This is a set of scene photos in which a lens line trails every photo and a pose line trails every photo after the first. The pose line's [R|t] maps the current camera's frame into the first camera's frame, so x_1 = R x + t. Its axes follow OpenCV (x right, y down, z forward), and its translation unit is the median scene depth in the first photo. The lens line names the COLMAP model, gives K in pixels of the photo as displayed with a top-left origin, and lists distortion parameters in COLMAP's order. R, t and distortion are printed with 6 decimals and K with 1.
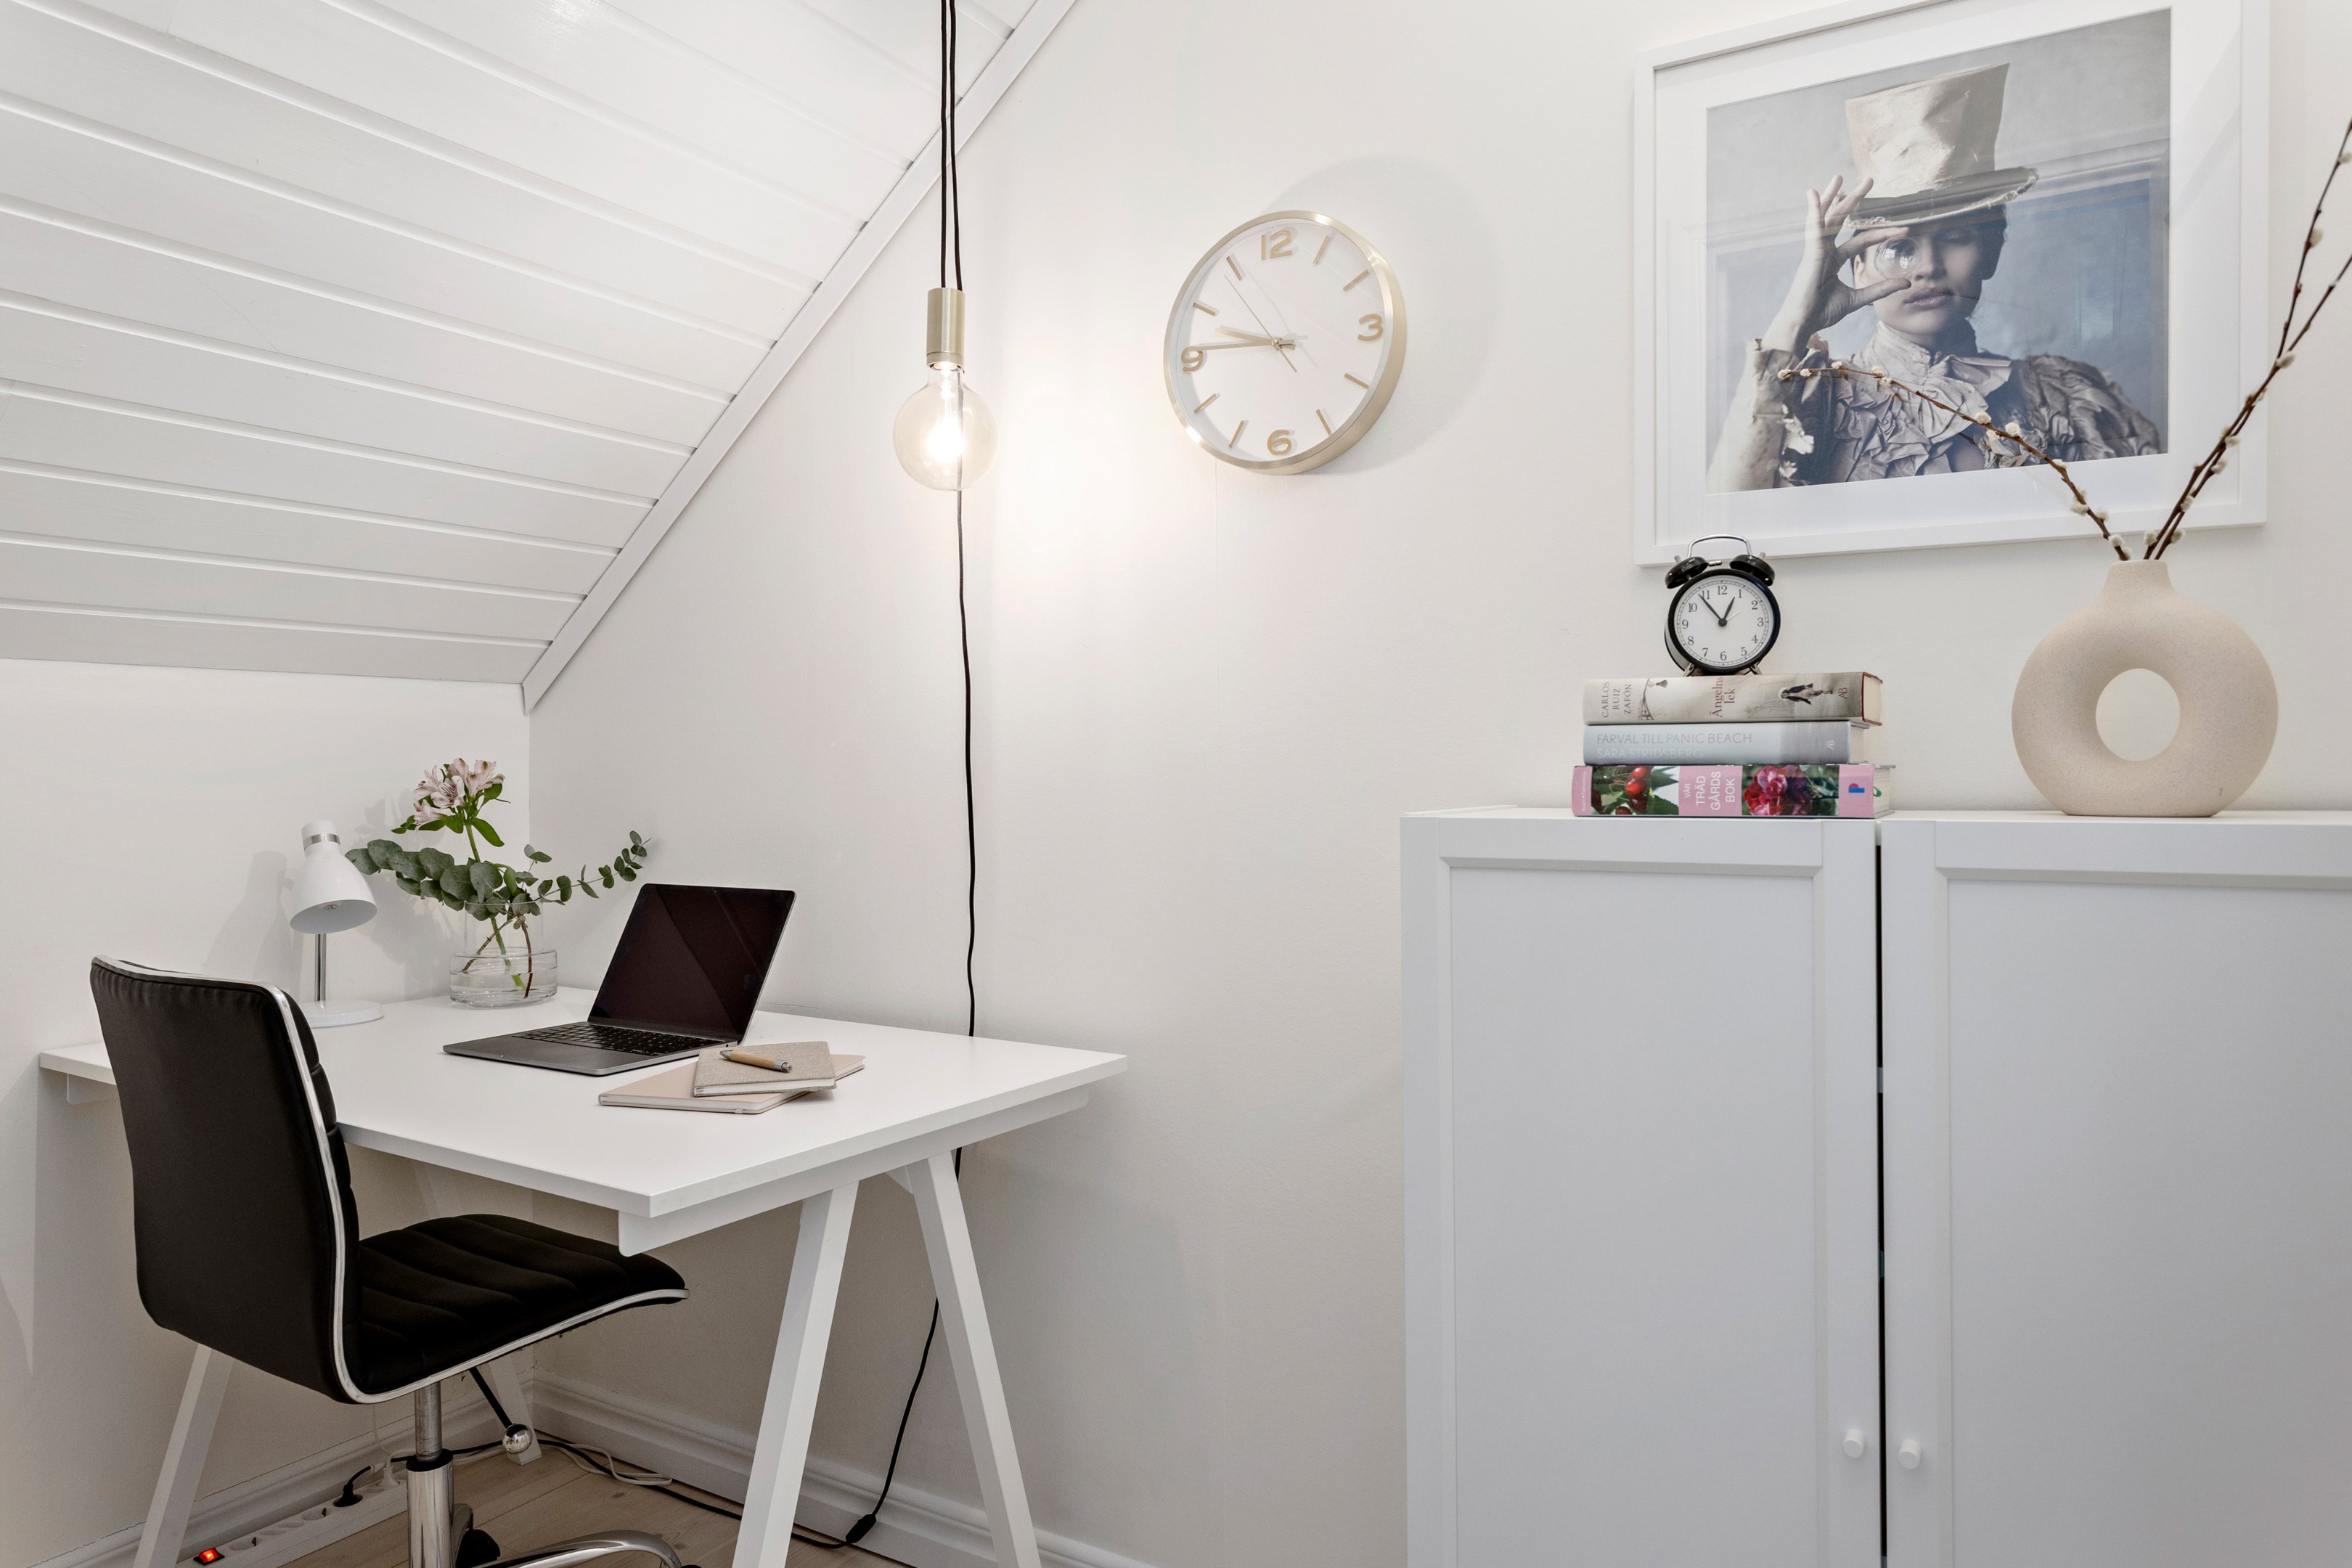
lens RADIAL K [[1456.7, 0, 1178.2], [0, 1456.7, 768.9], [0, 0, 1]] dist [-0.007014, -0.000029]
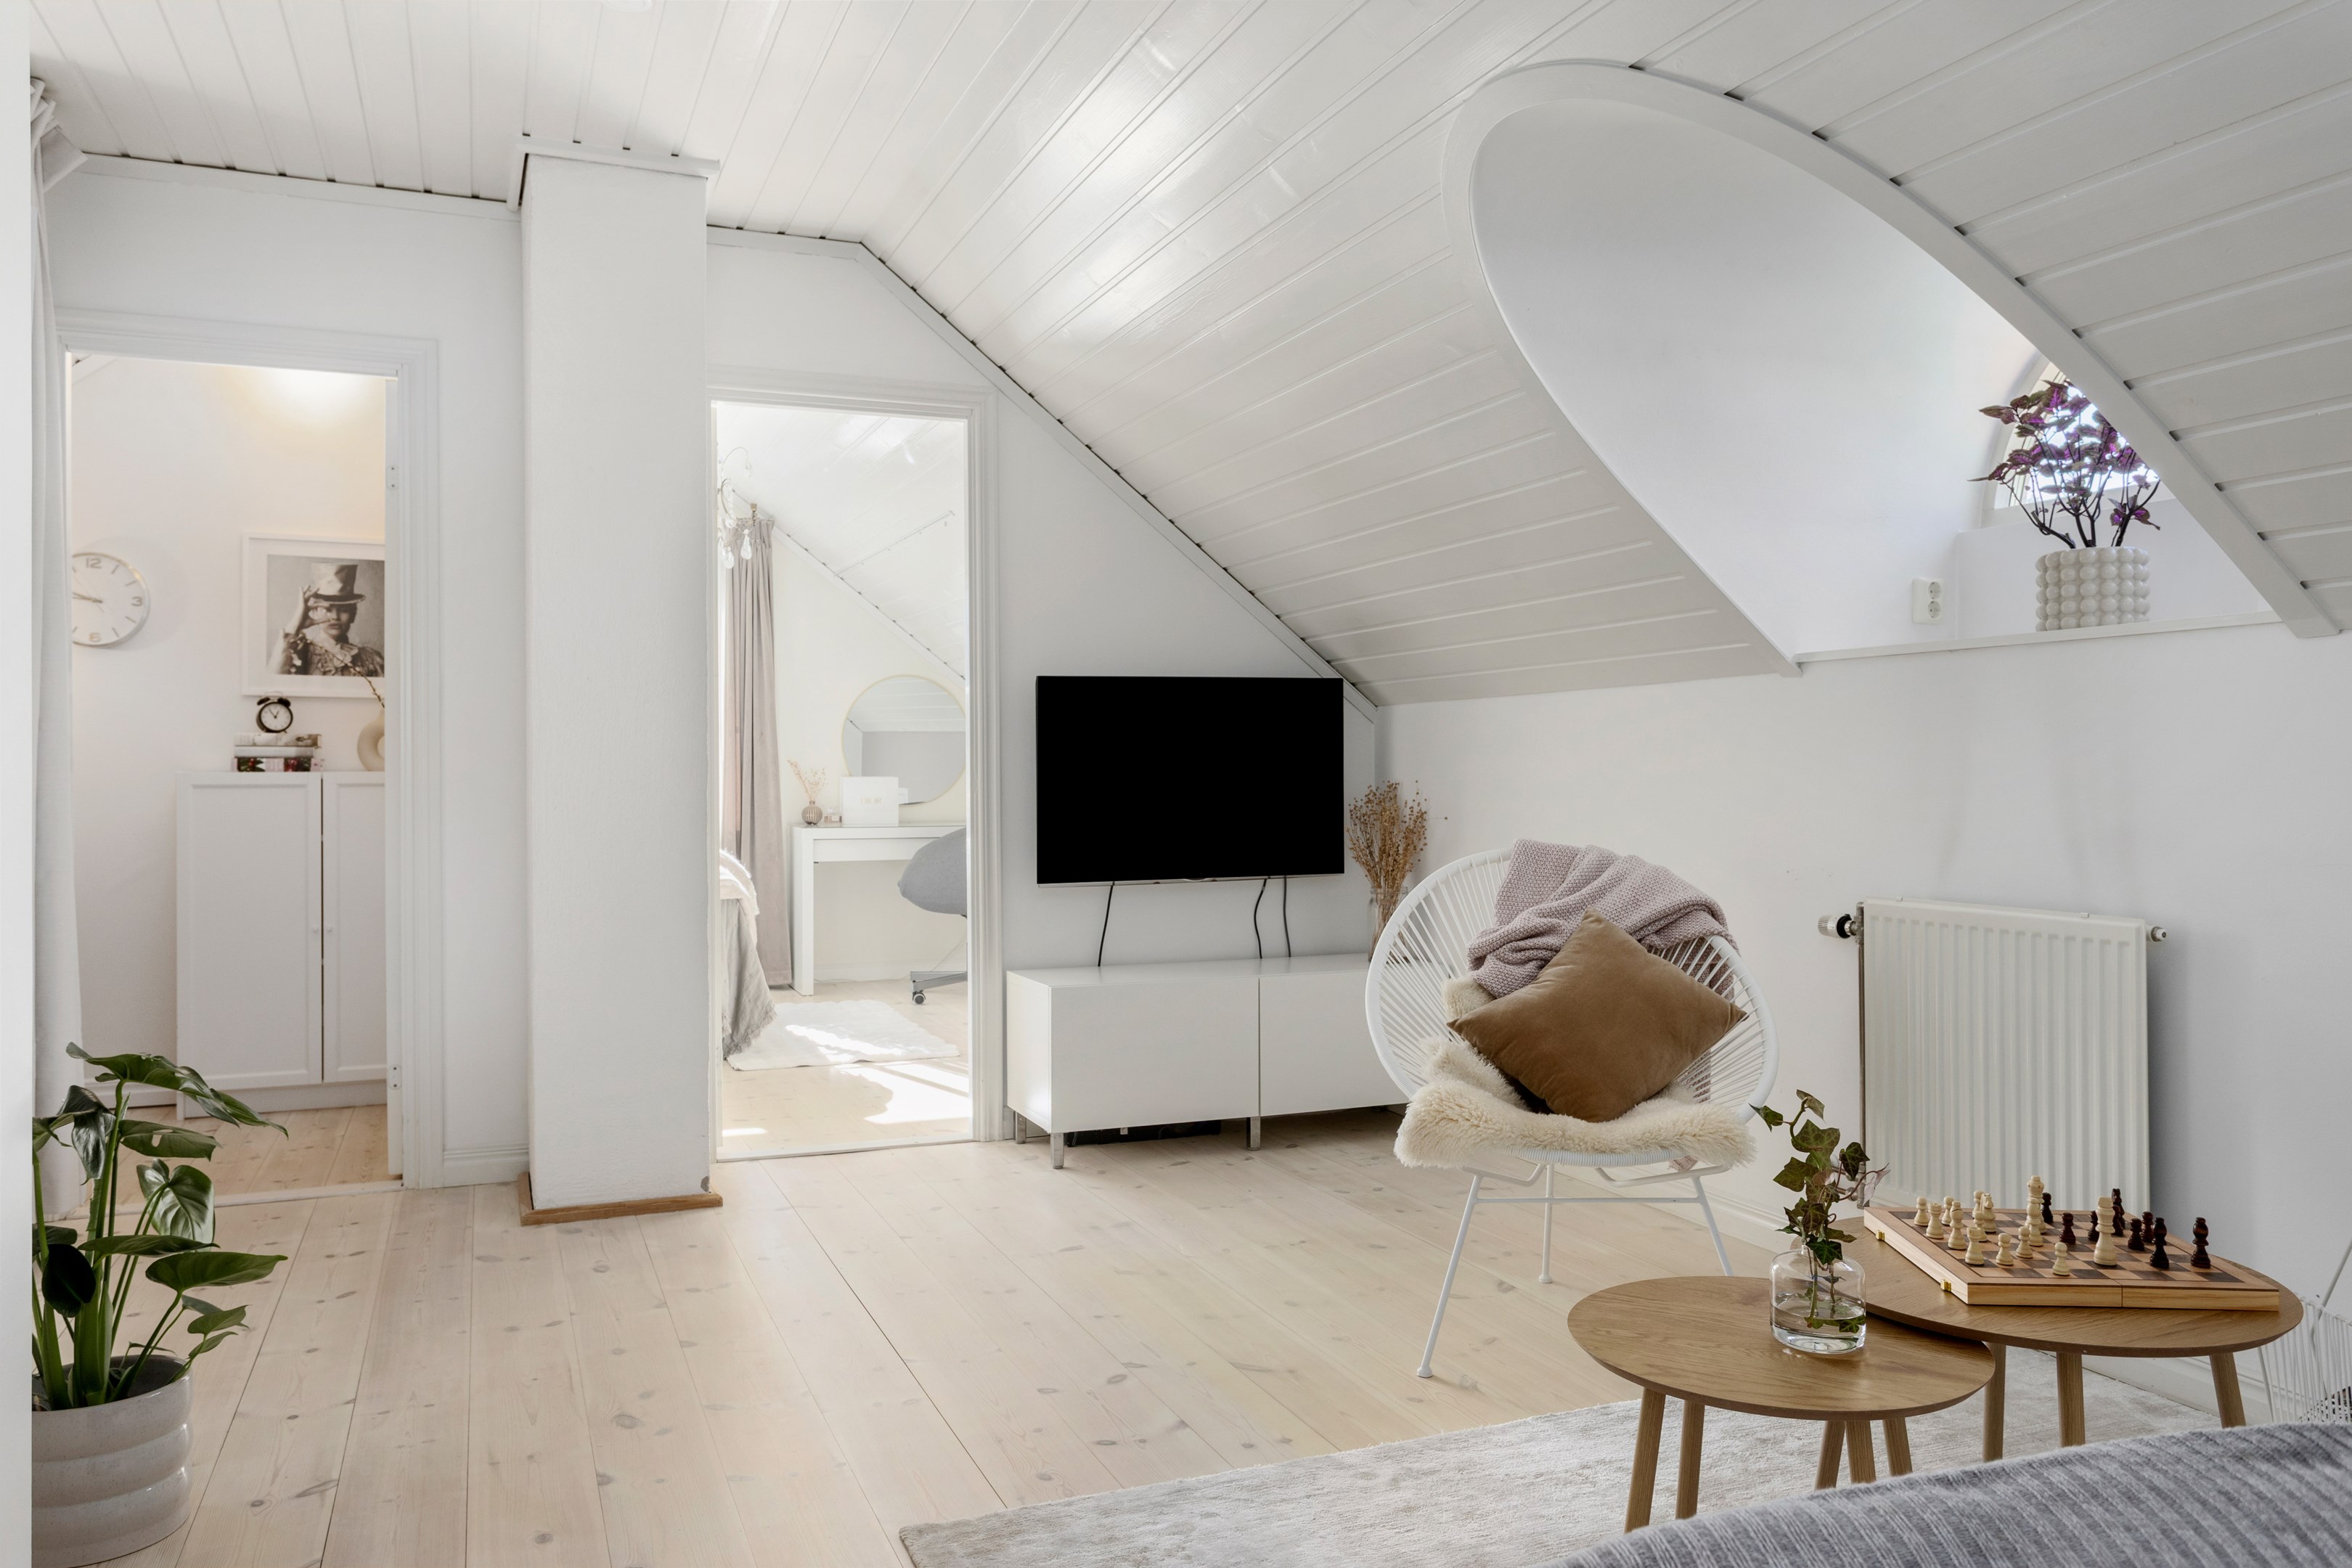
lens RADIAL K [[1692.3, 0, 1174.3], [0, 1692.3, 774.7], [0, 0, 1]] dist [-0.002576, -0.003088]
pose [[0.606760, 0.003381, 0.794878, -1.491915], [0.005462, 0.999950, -0.008423, 0.080001], [-0.794866, 0.009452, 0.606711, -3.069784]]
